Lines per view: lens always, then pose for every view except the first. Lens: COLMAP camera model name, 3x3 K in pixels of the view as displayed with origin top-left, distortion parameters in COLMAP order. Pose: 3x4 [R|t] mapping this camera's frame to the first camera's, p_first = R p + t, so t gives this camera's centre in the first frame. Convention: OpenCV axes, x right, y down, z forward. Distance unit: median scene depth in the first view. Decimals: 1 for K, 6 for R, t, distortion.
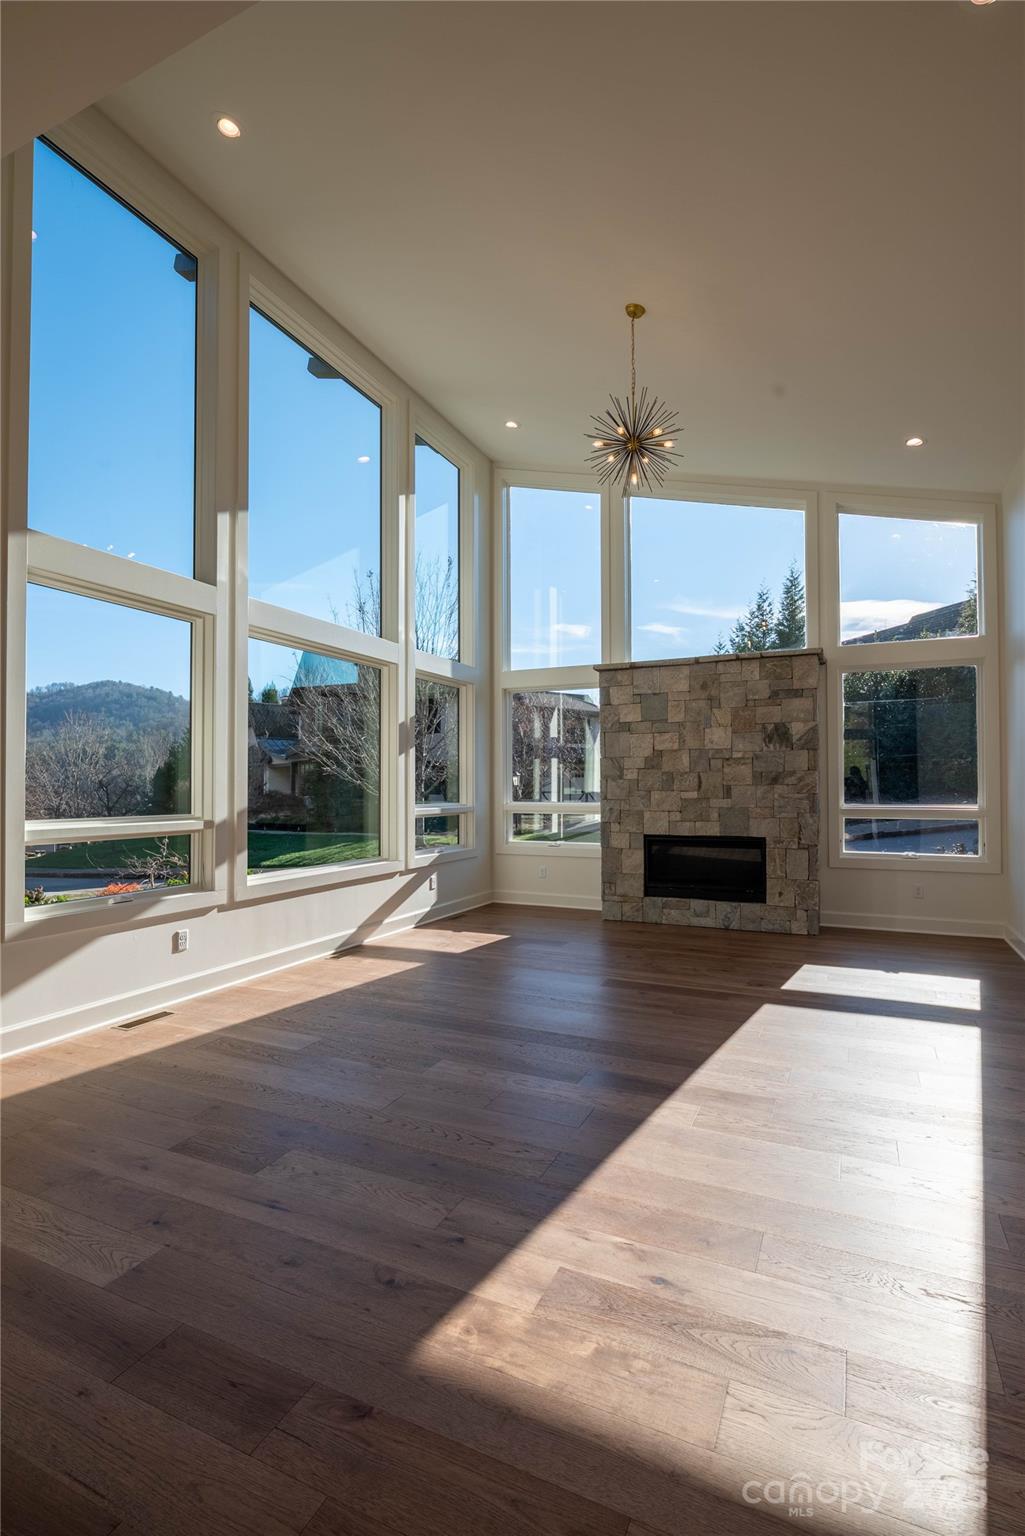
lens RADIAL K [[716.3, 0, 516.5], [0, 716.3, 776.1], [0, 0, 1]] dist [-0.005080, -0.000494]
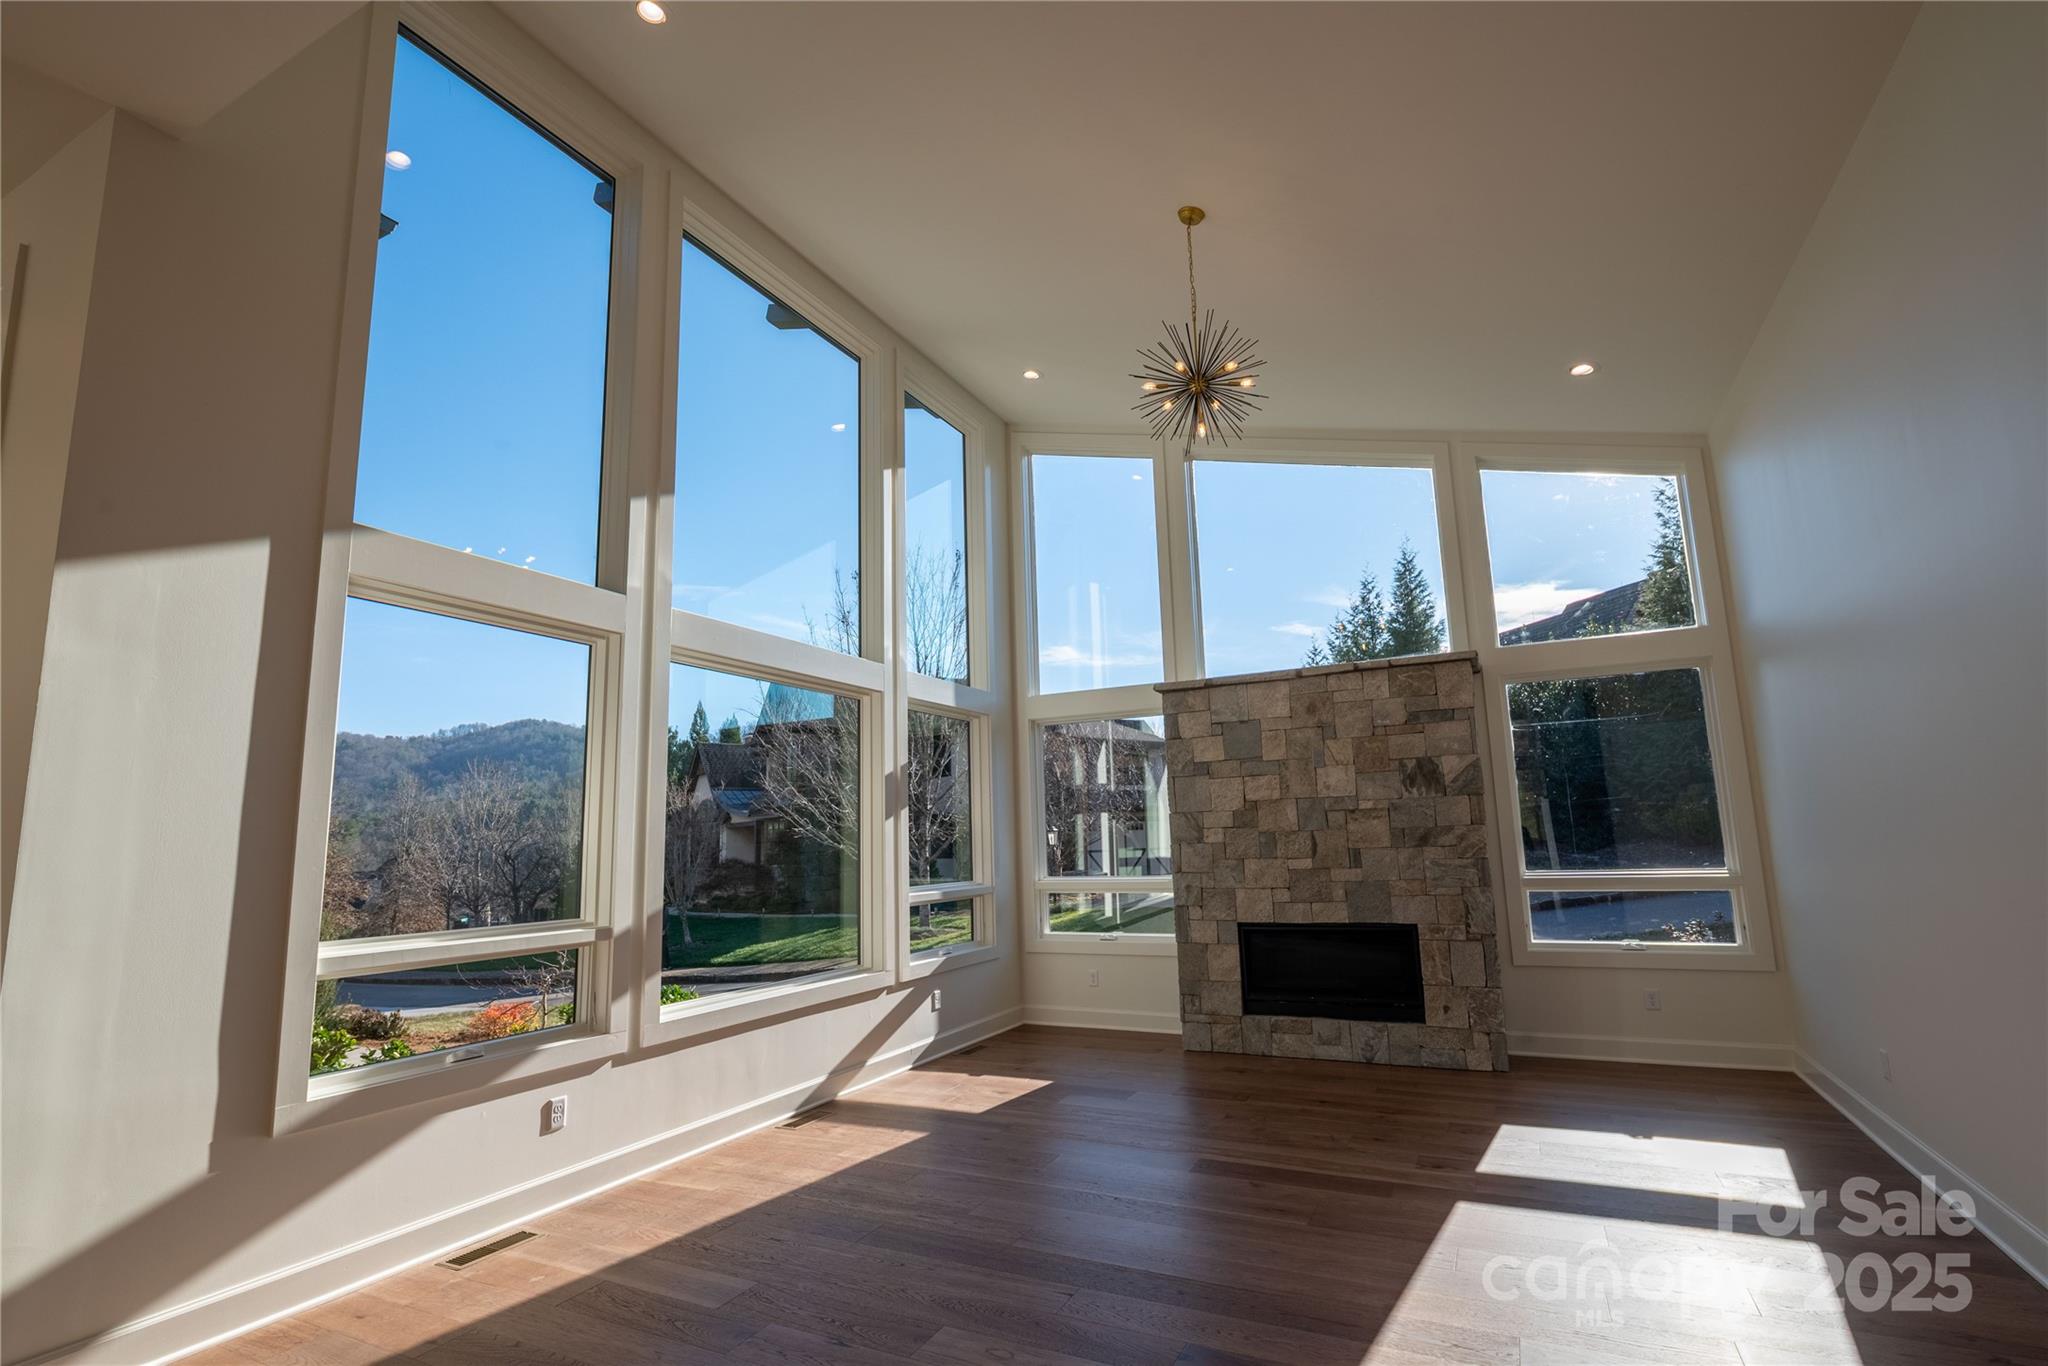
lens RADIAL K [[955.1, 0, 1009.6], [0, 955.1, 699.2], [0, 0, 1]] dist [-0.005080, -0.000494]
pose [[0.998695, -0.030401, -0.041048, 0.001304], [0.024391, 0.989892, -0.139711, -0.010012], [0.044881, 0.138527, 0.989341, 0.046255]]
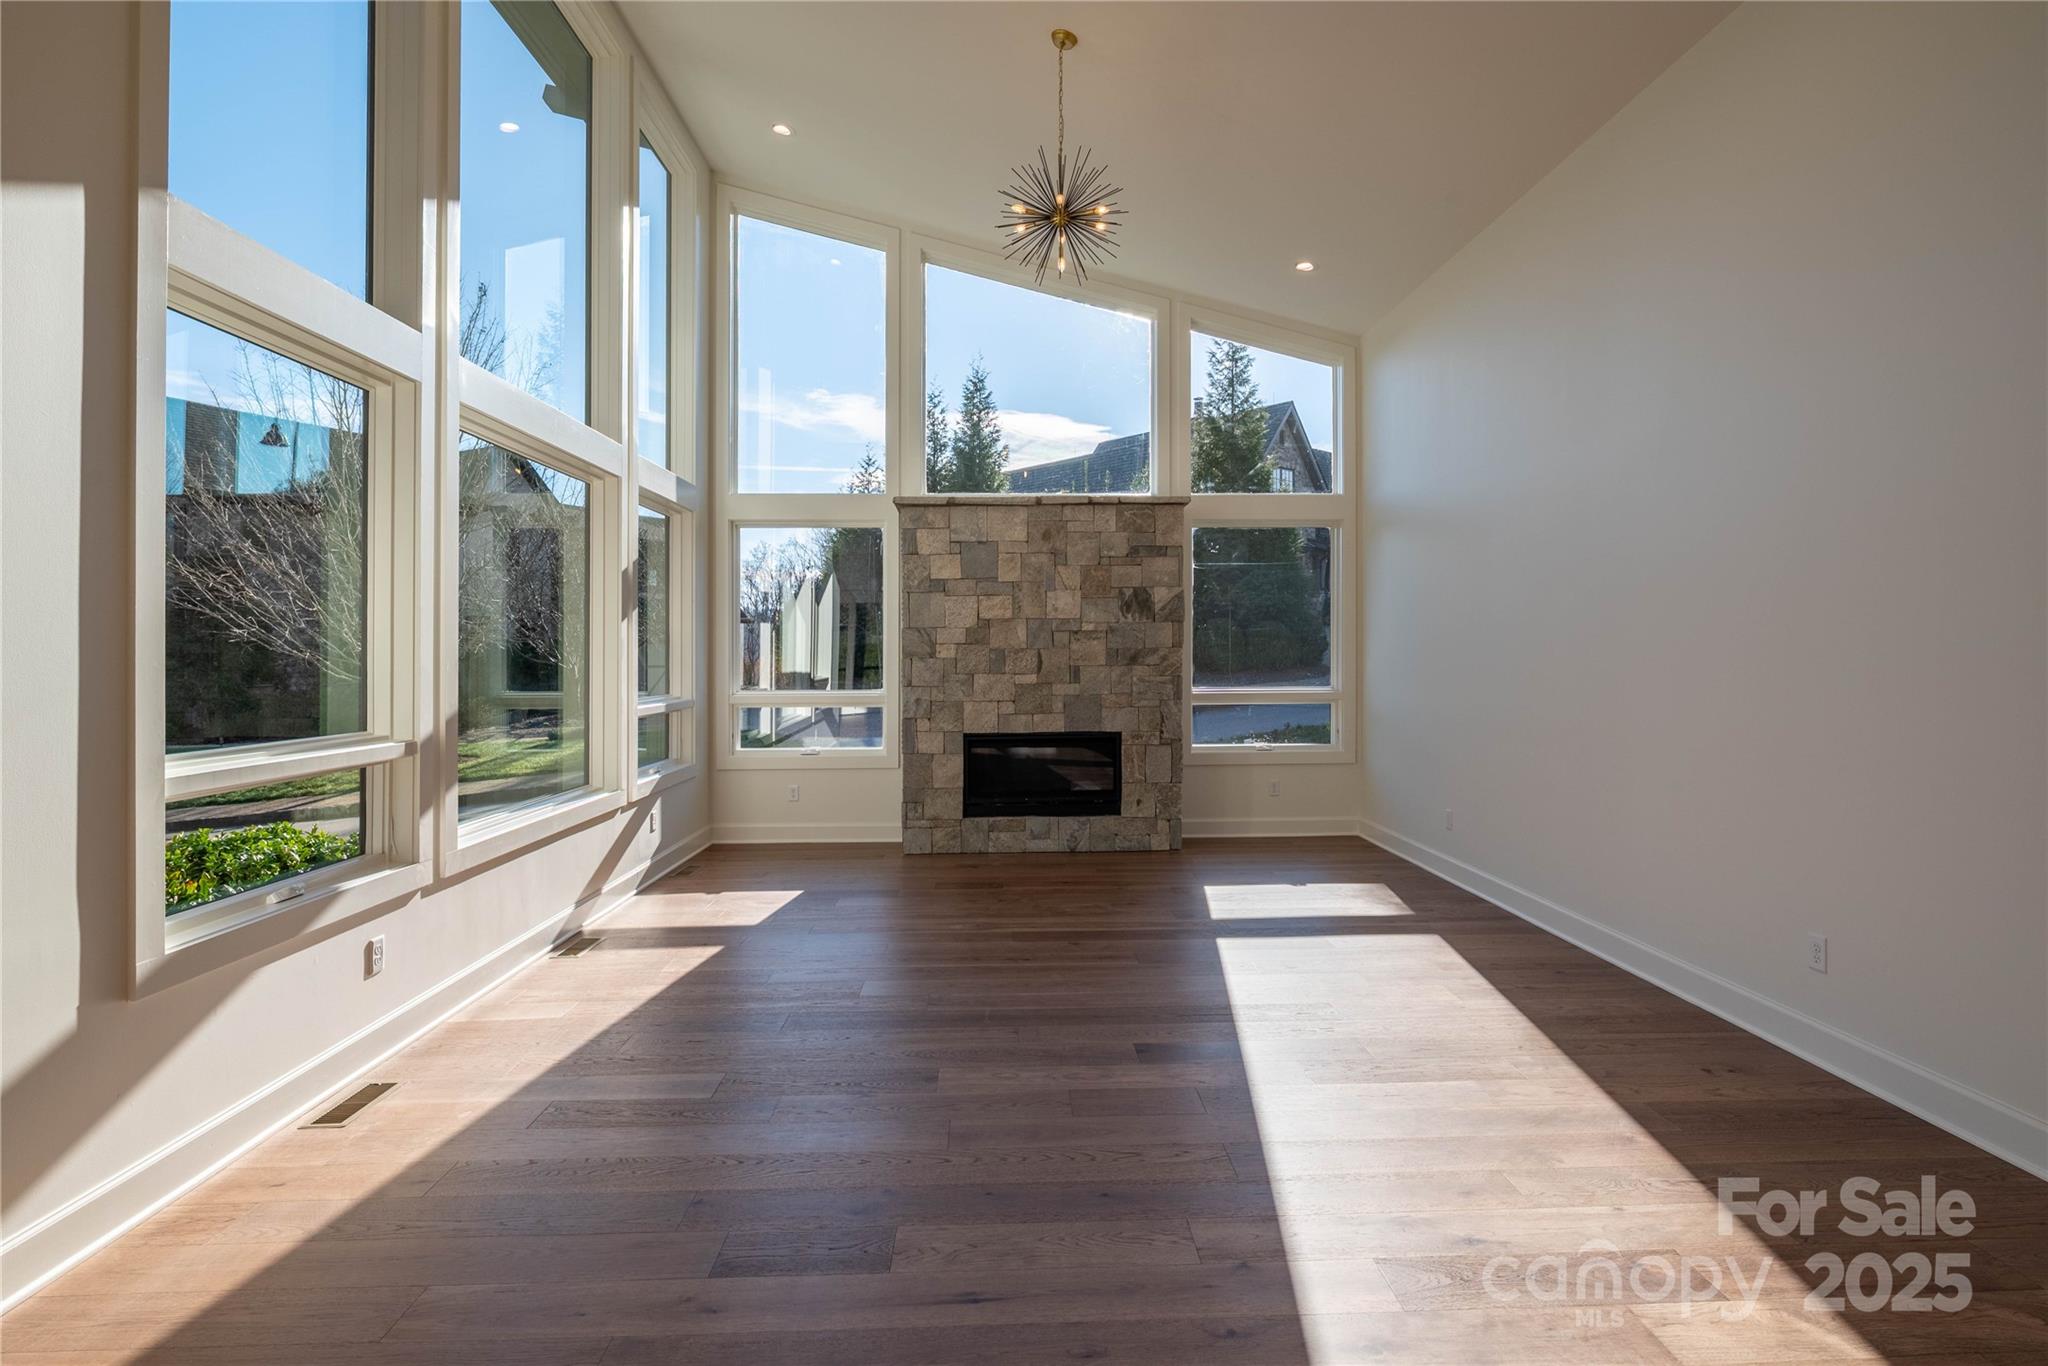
lens RADIAL K [[1002.9, 0, 1107.6], [0, 1002.9, 664.1], [0, 0, 1]] dist [-0.001586, -0.000522]
pose [[0.892982, -0.004992, 0.450064, -0.165179], [-0.003118, 0.999846, 0.017275, -0.008326], [-0.450081, -0.016830, 0.892829, 0.020565]]
